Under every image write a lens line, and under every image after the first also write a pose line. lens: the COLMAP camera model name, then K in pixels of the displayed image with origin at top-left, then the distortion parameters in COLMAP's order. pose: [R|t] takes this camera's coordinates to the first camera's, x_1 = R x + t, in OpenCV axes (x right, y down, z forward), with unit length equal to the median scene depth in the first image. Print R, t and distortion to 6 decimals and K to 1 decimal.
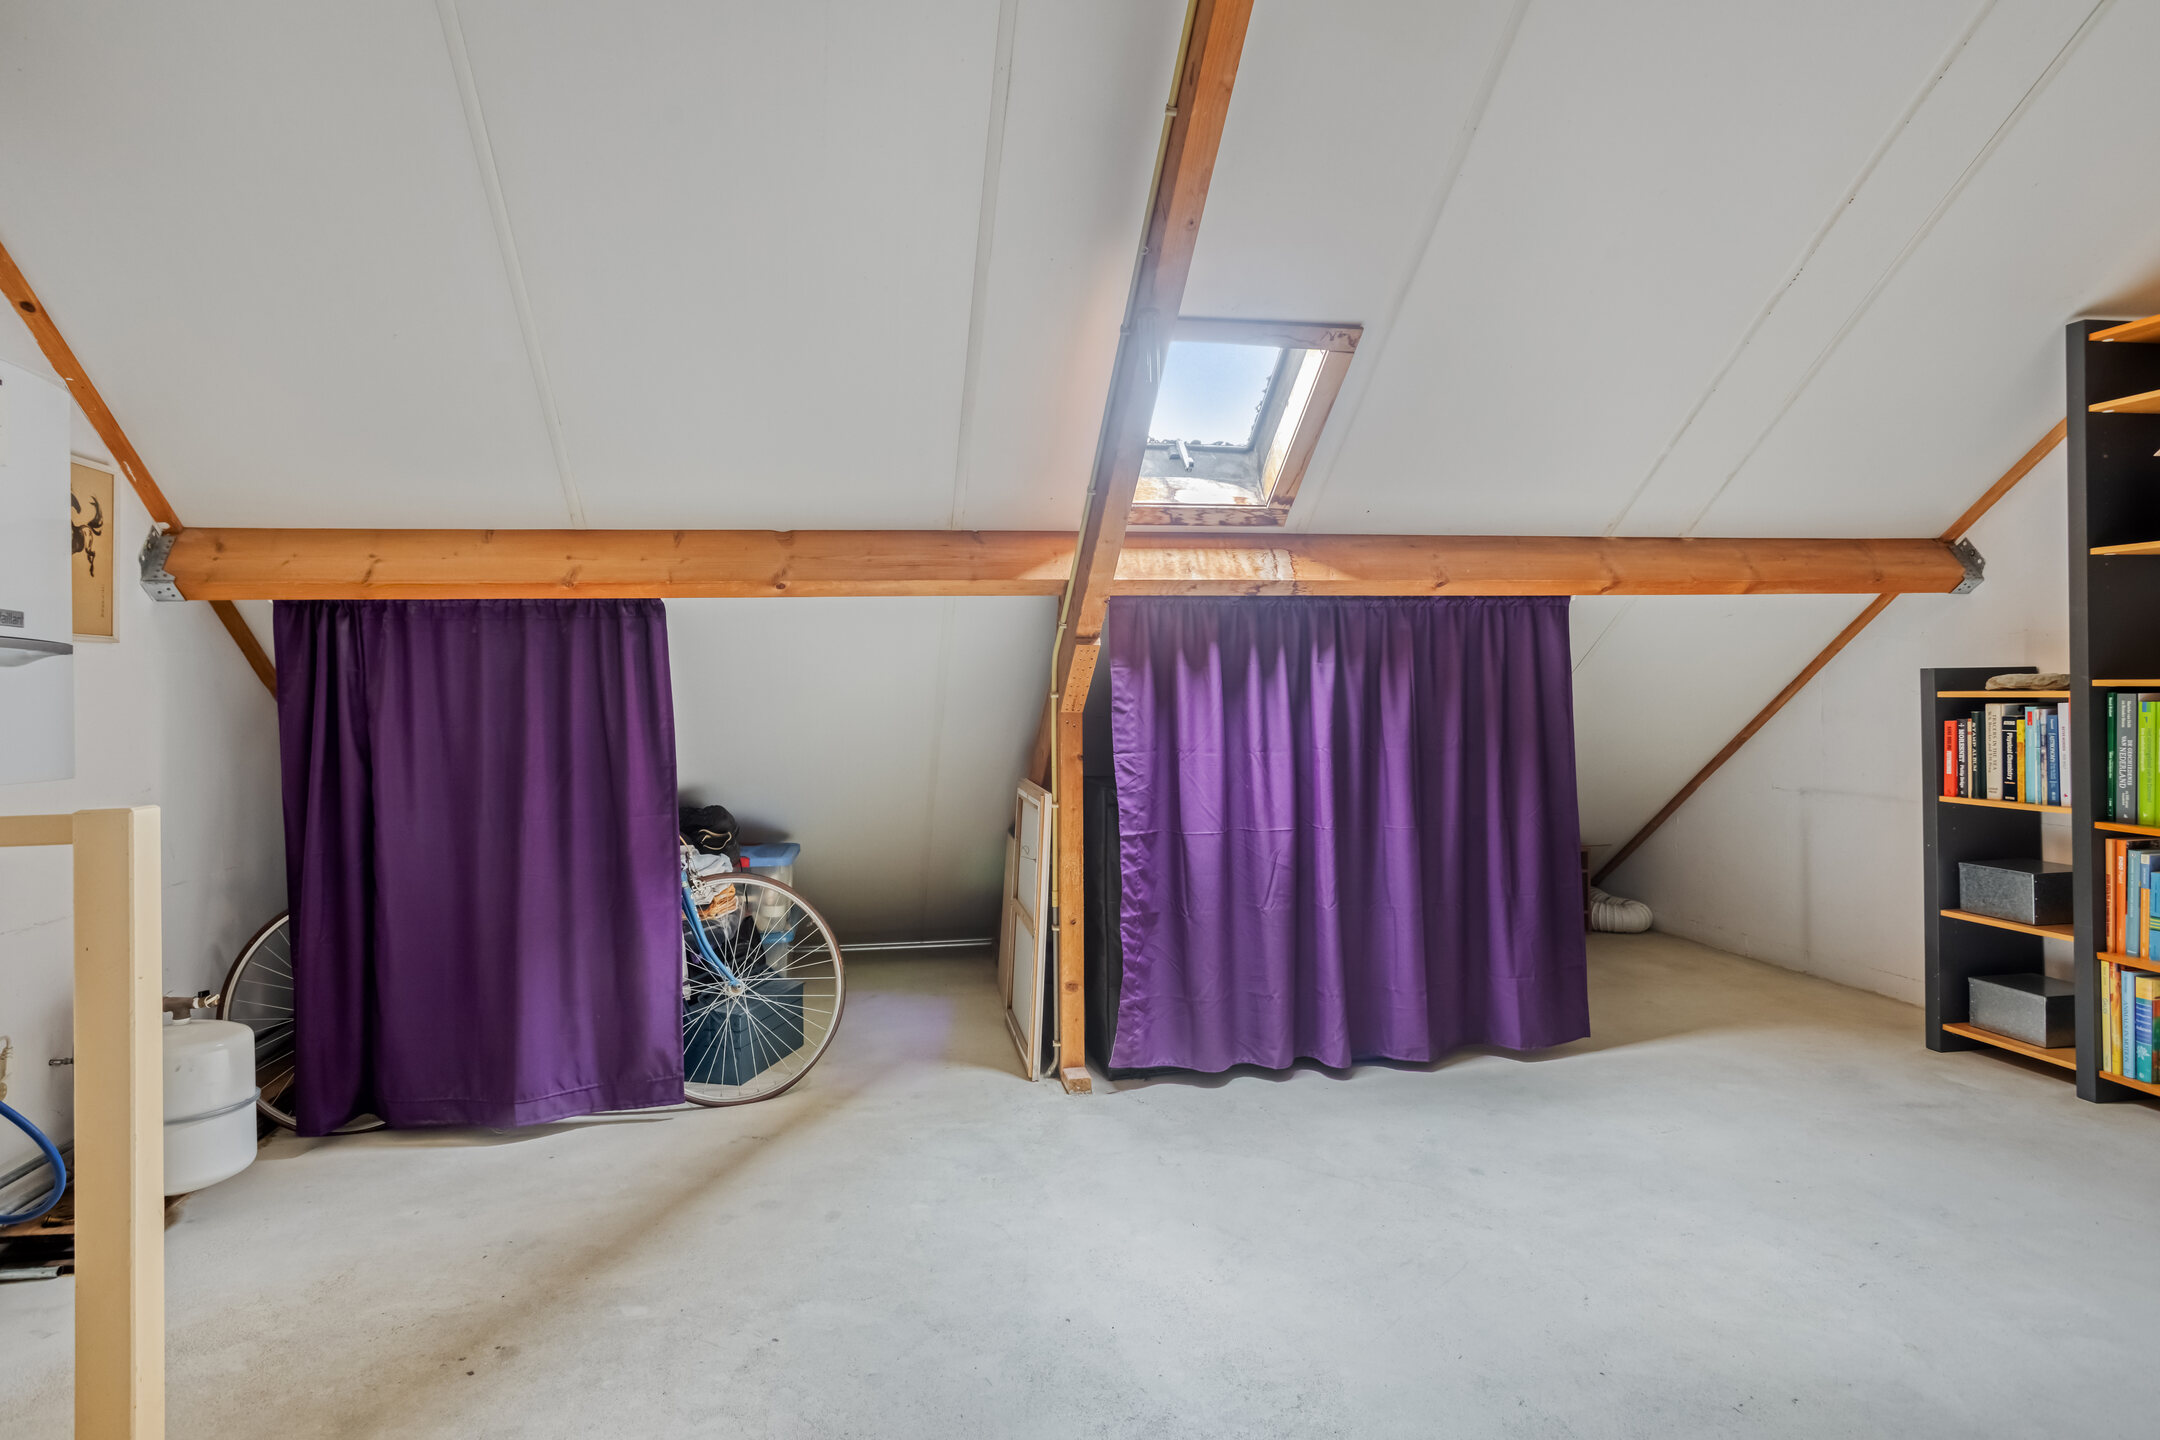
lens RADIAL K [[1173.9, 0, 1080.0], [0, 1173.9, 720.0], [0, 0, 1]] dist [-0.004018, 0.000184]
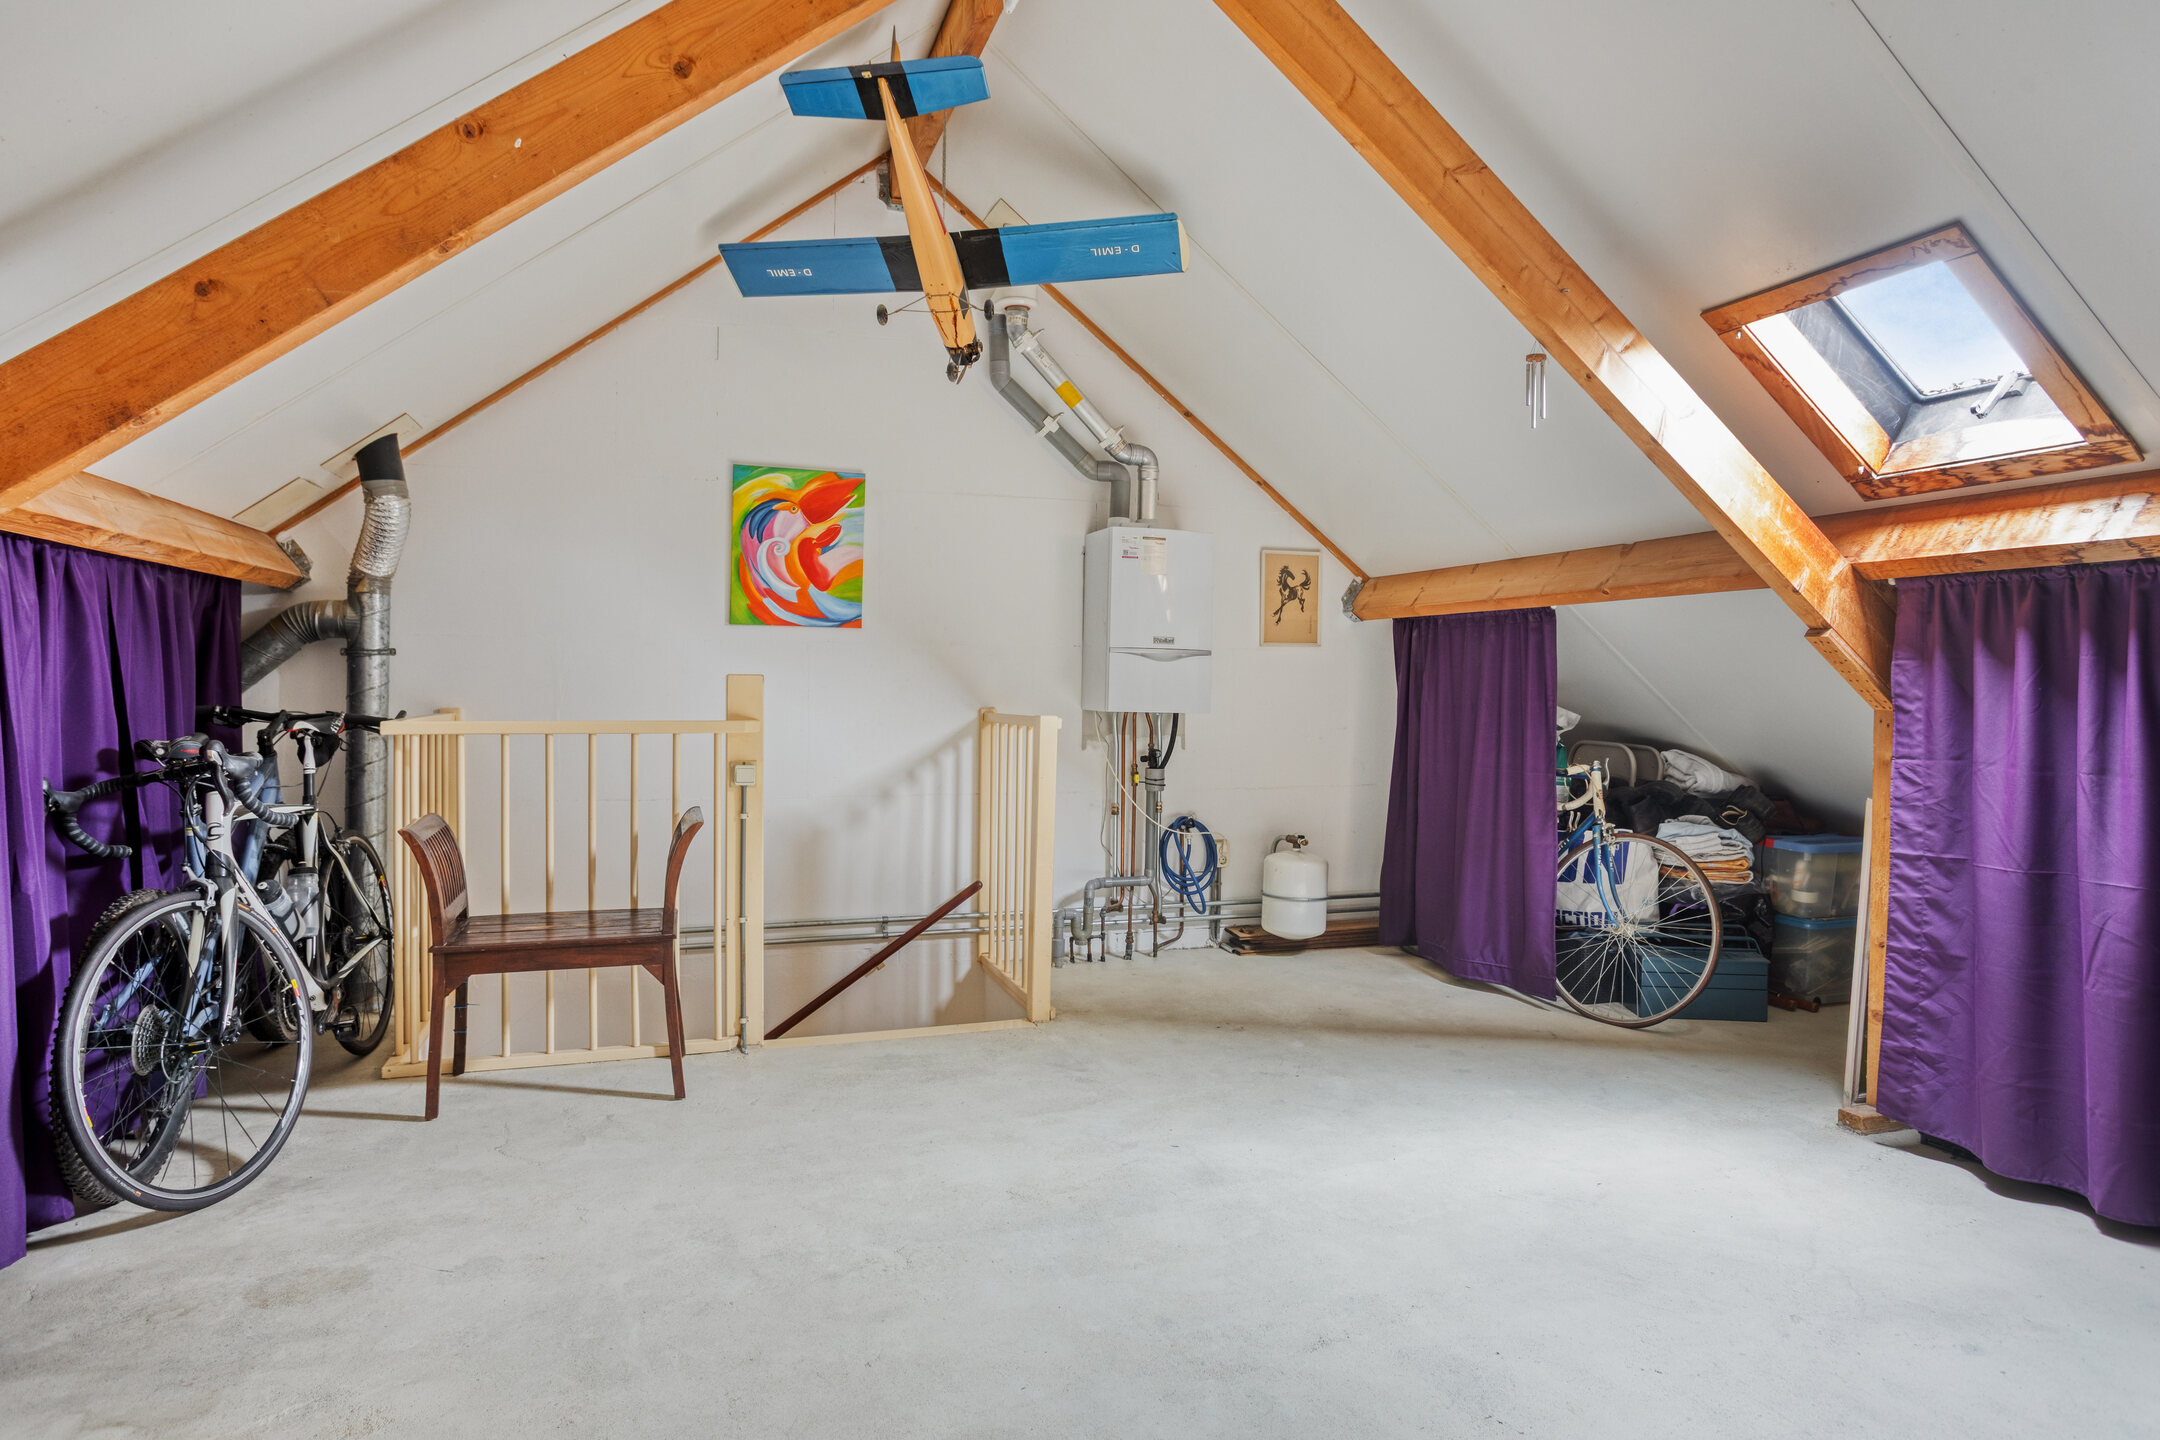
lens RADIAL K [[1173.9, 0, 1080.0], [0, 1173.9, 720.0], [0, 0, 1]] dist [-0.004018, 0.000184]
pose [[0.170656, 0.055169, -0.983785, 0.829482], [-0.028669, 0.998287, 0.051009, -0.028657], [0.984914, 0.019499, 0.171945, 0.267226]]
